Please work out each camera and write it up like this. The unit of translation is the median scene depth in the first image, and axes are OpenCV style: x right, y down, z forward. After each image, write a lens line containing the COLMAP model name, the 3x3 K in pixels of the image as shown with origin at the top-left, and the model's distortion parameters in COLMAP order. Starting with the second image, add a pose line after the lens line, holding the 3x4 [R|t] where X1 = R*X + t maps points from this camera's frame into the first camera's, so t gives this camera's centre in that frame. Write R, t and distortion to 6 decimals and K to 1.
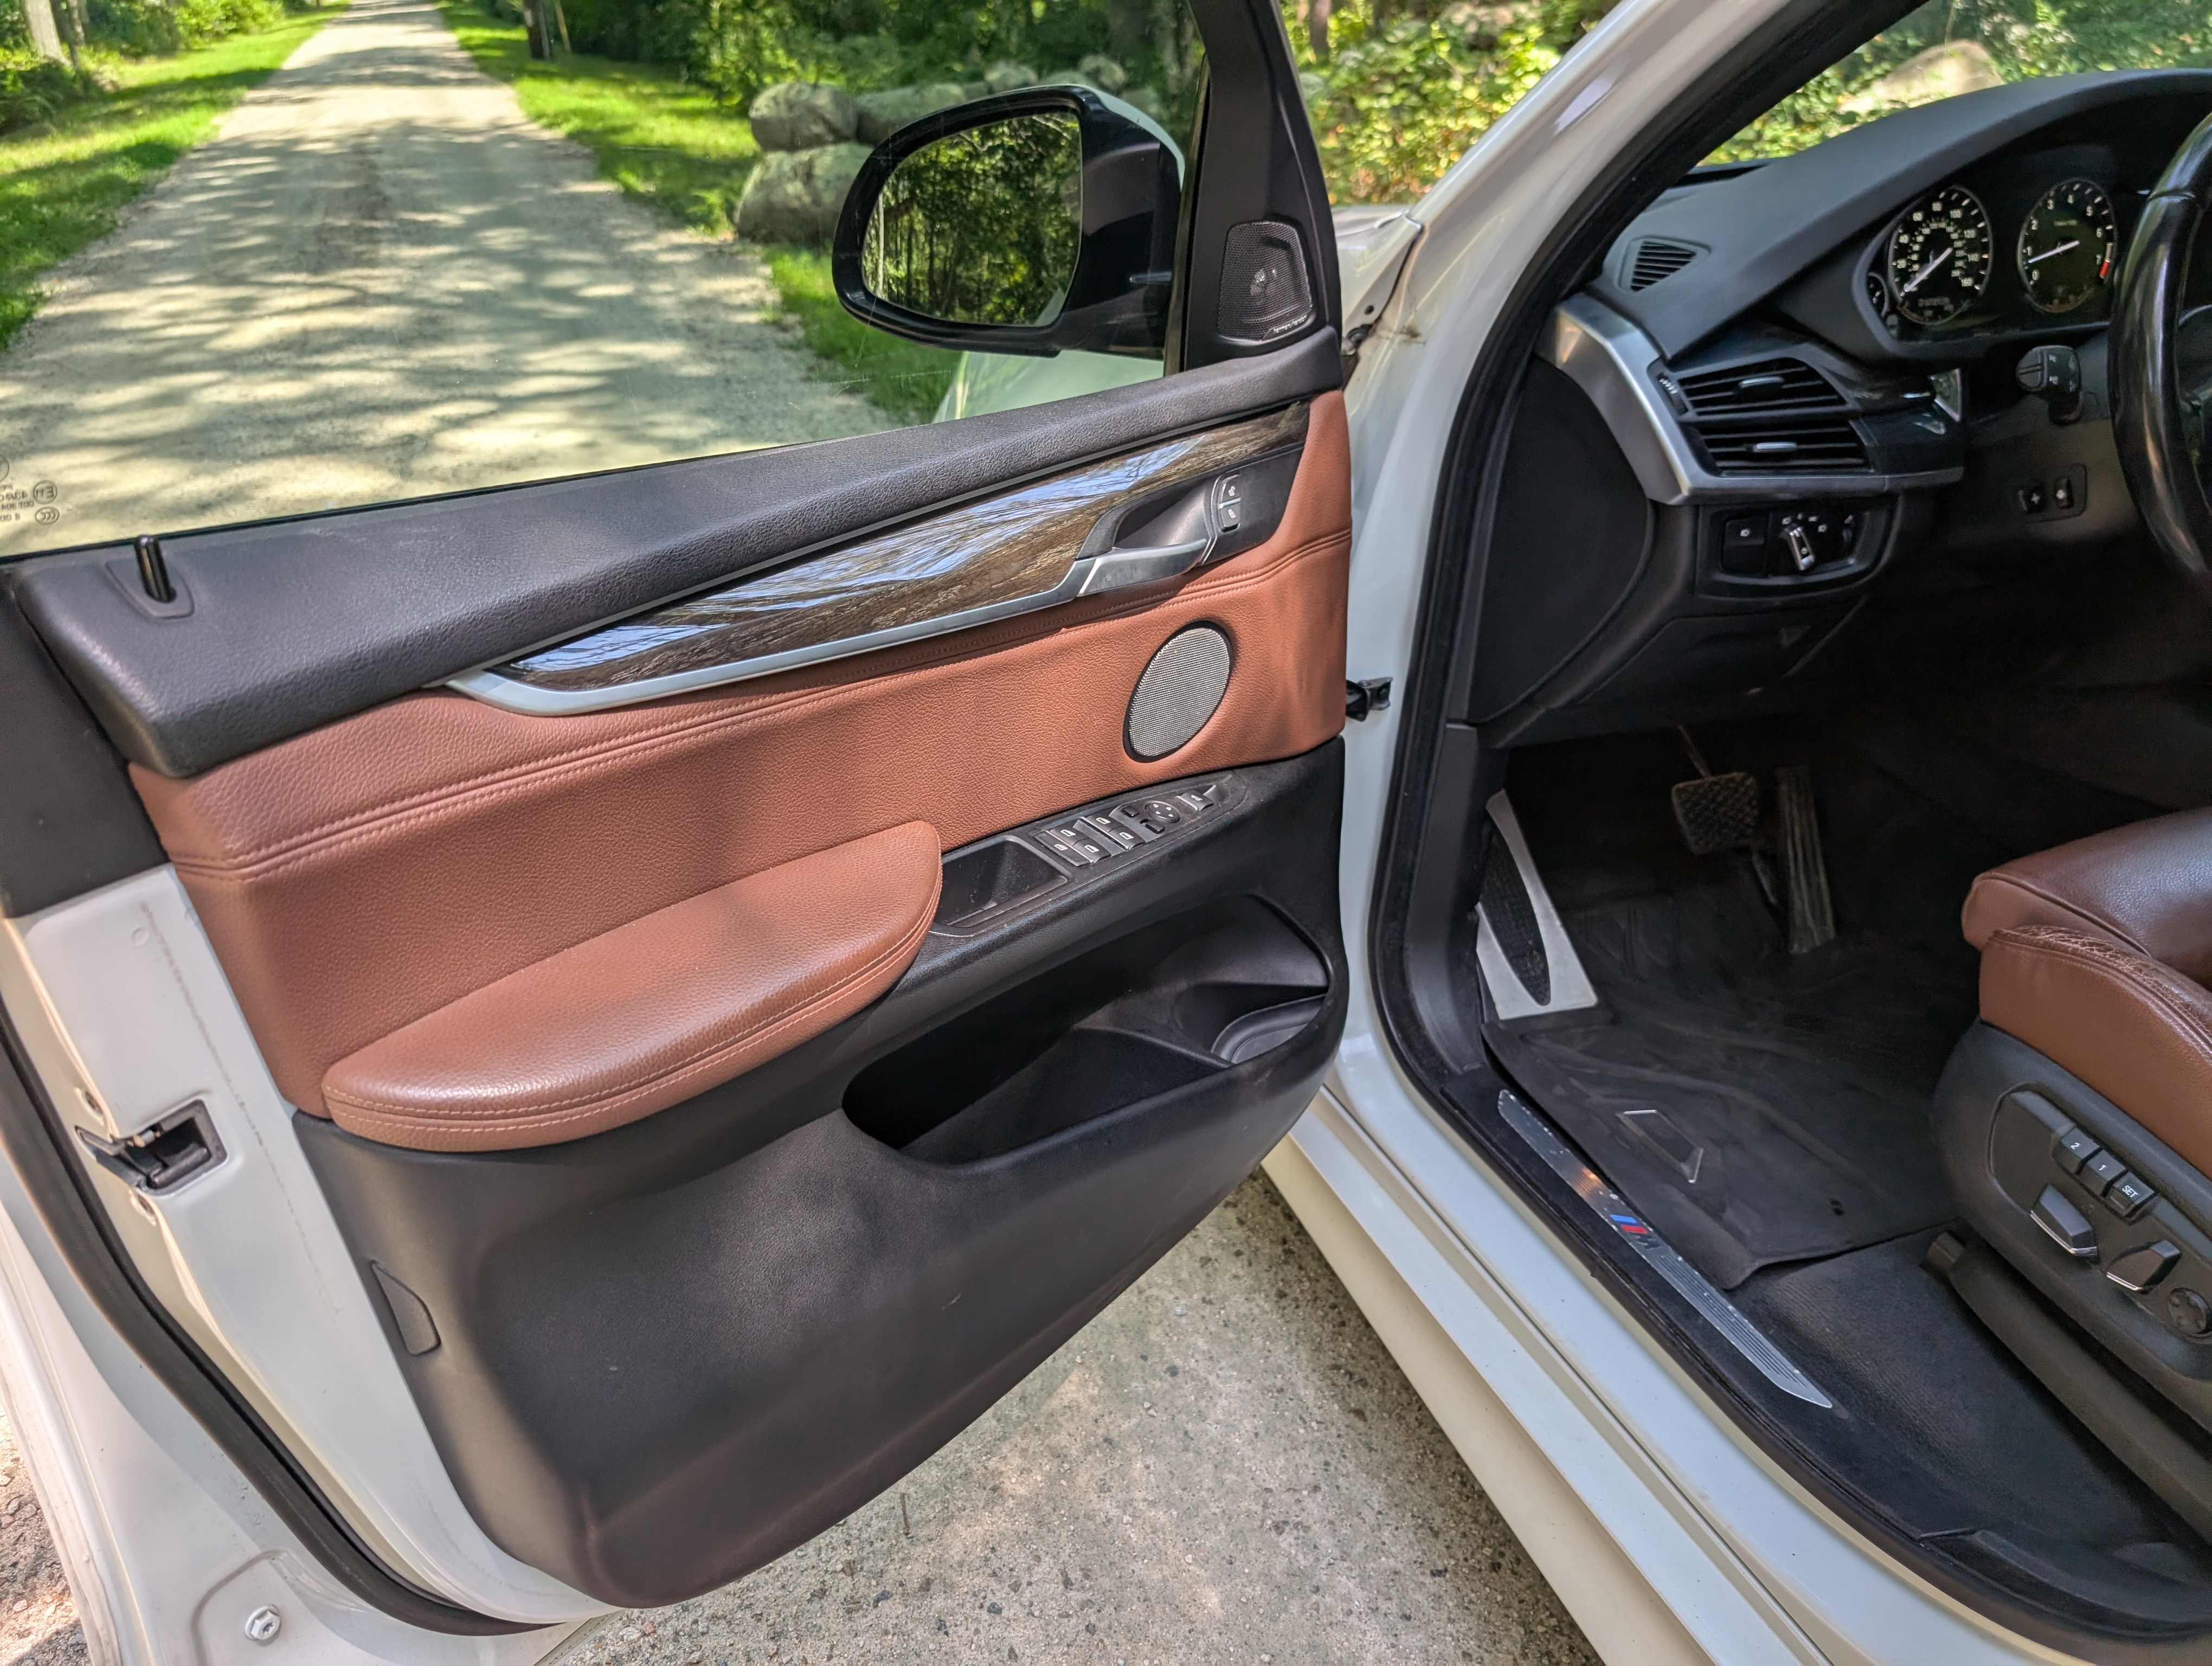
lens RADIAL K [[1581.9, 0, 1106.0], [0, 1581.9, 833.0], [0, 0, 1]] dist [-0.002952, -0.001496]
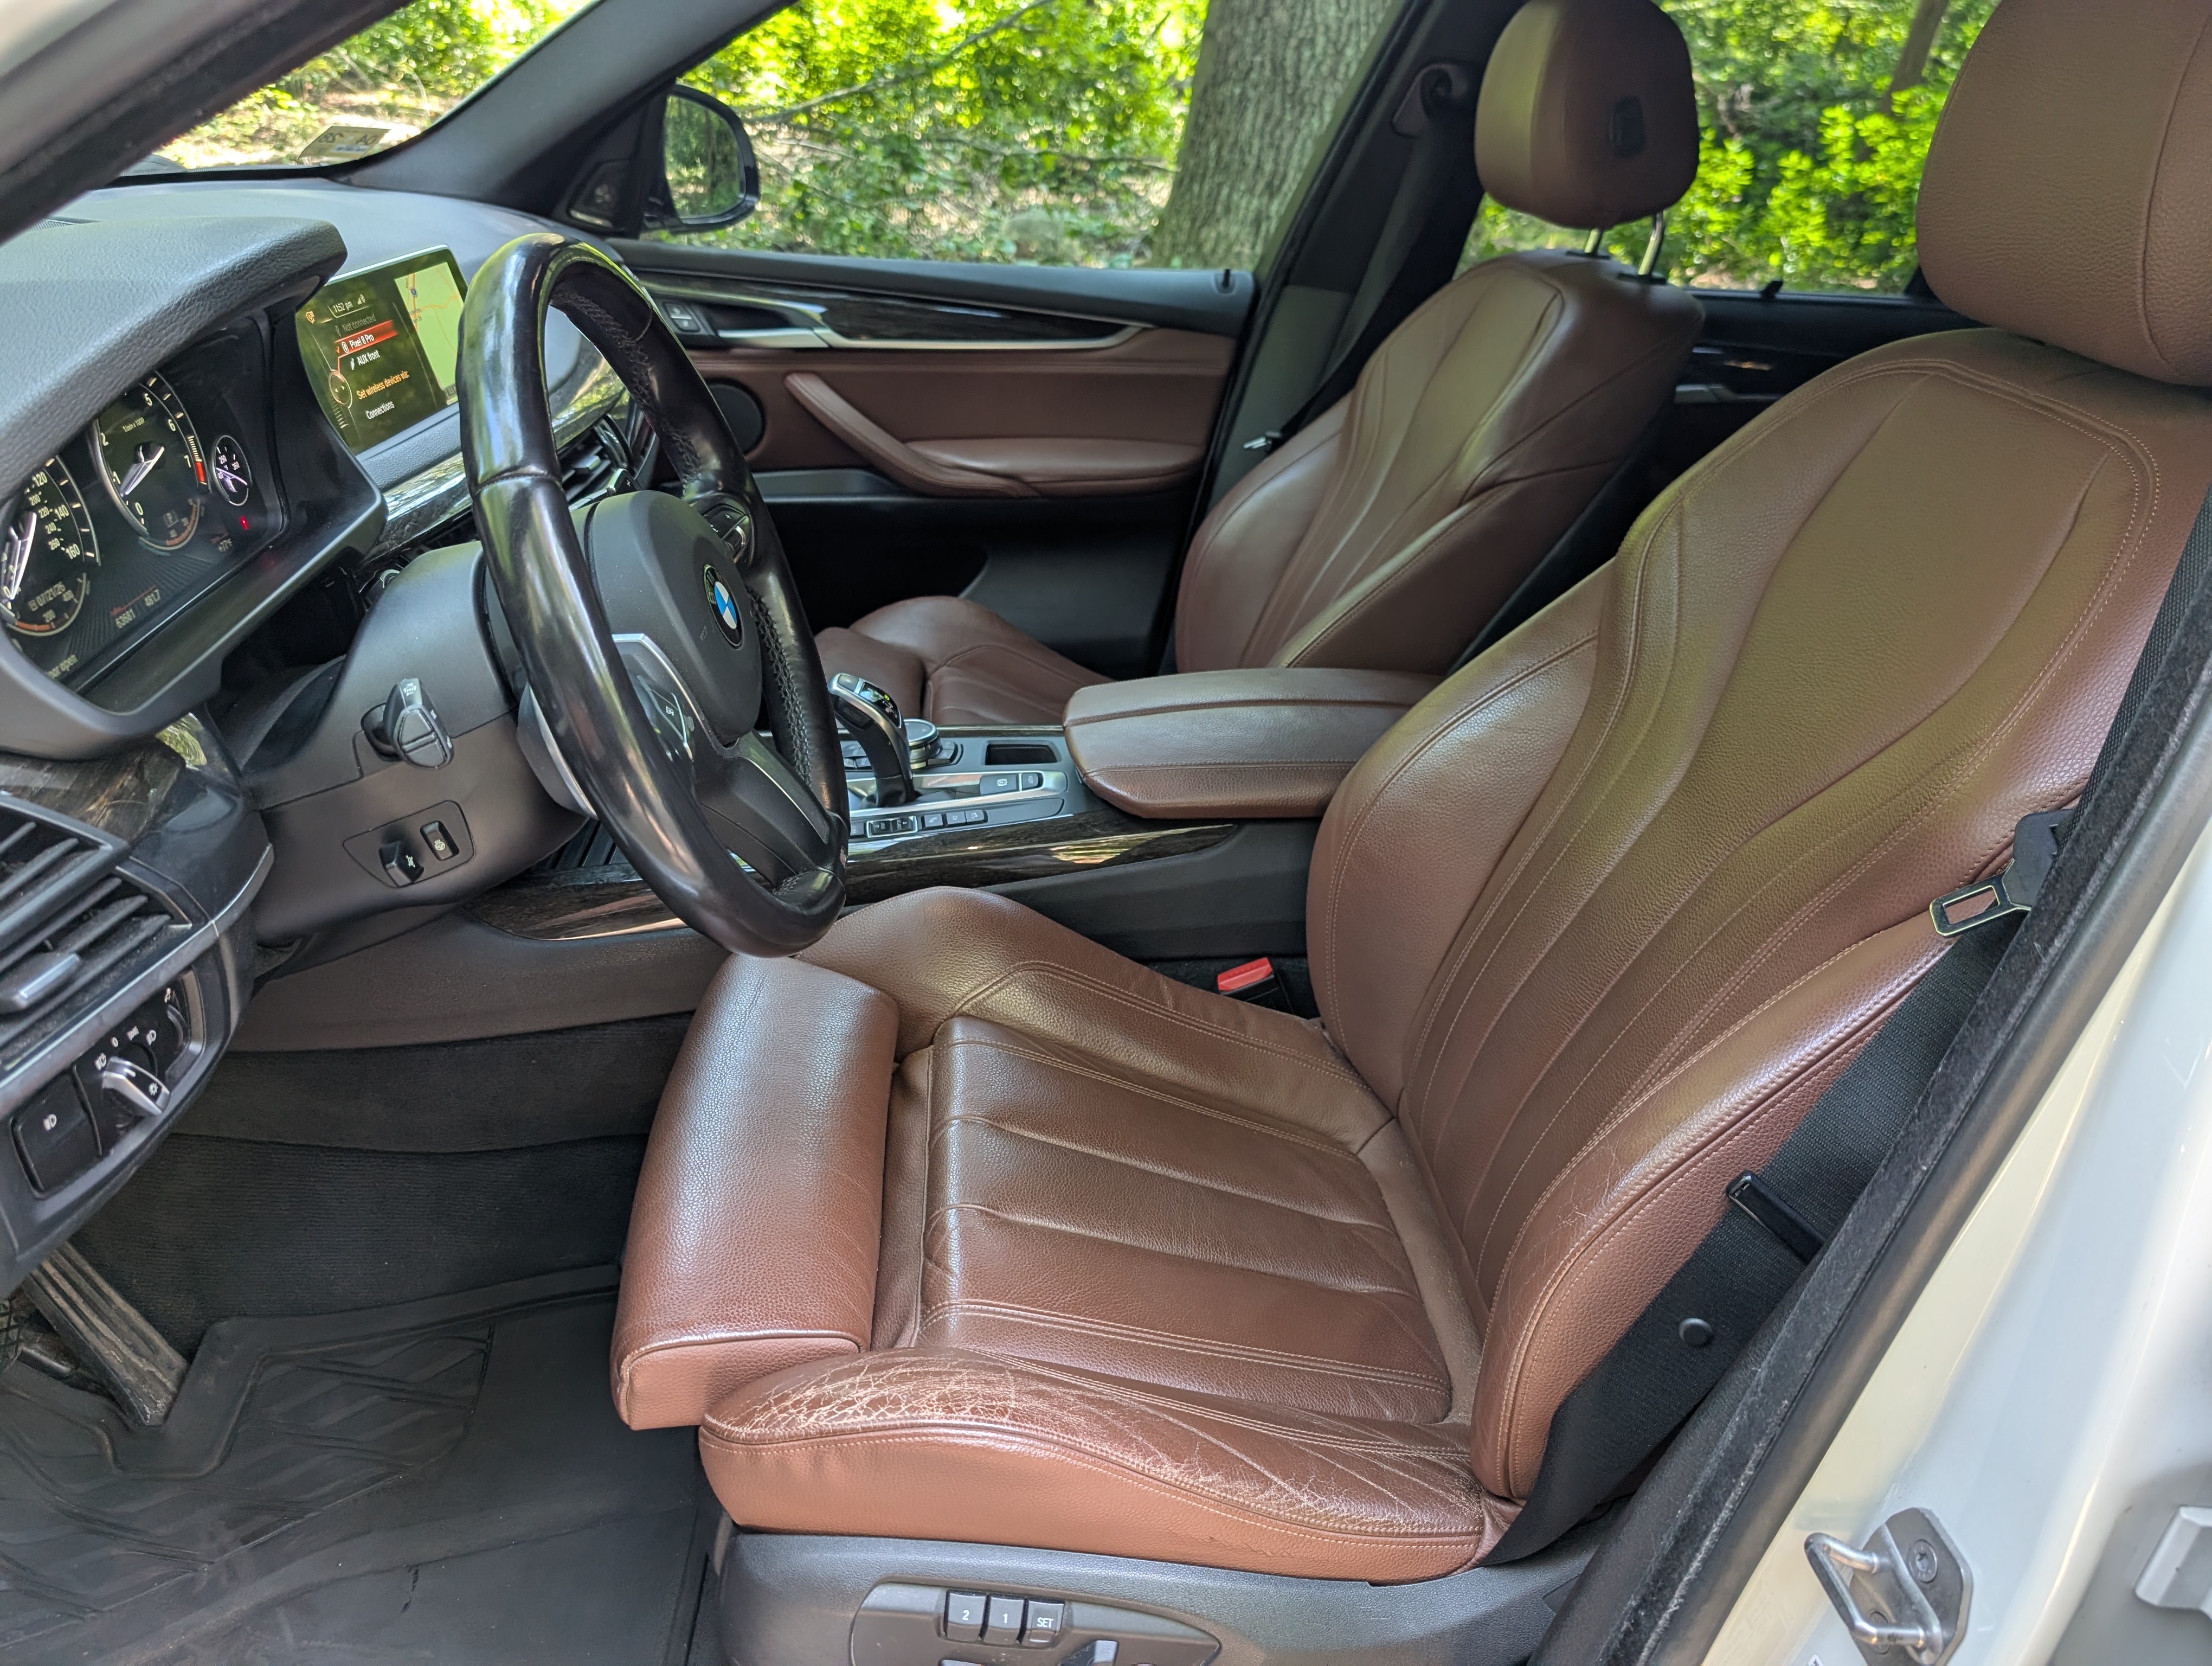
lens RADIAL K [[1581.9, 0, 1106.0], [0, 1581.9, 833.0], [0, 0, 1]] dist [-0.002952, -0.001496]
pose [[0.271799, -0.399815, 0.875371, 0.064456], [0.343964, 0.889888, 0.299646, -0.300773], [-0.898785, 0.219653, 0.379392, 0.425035]]
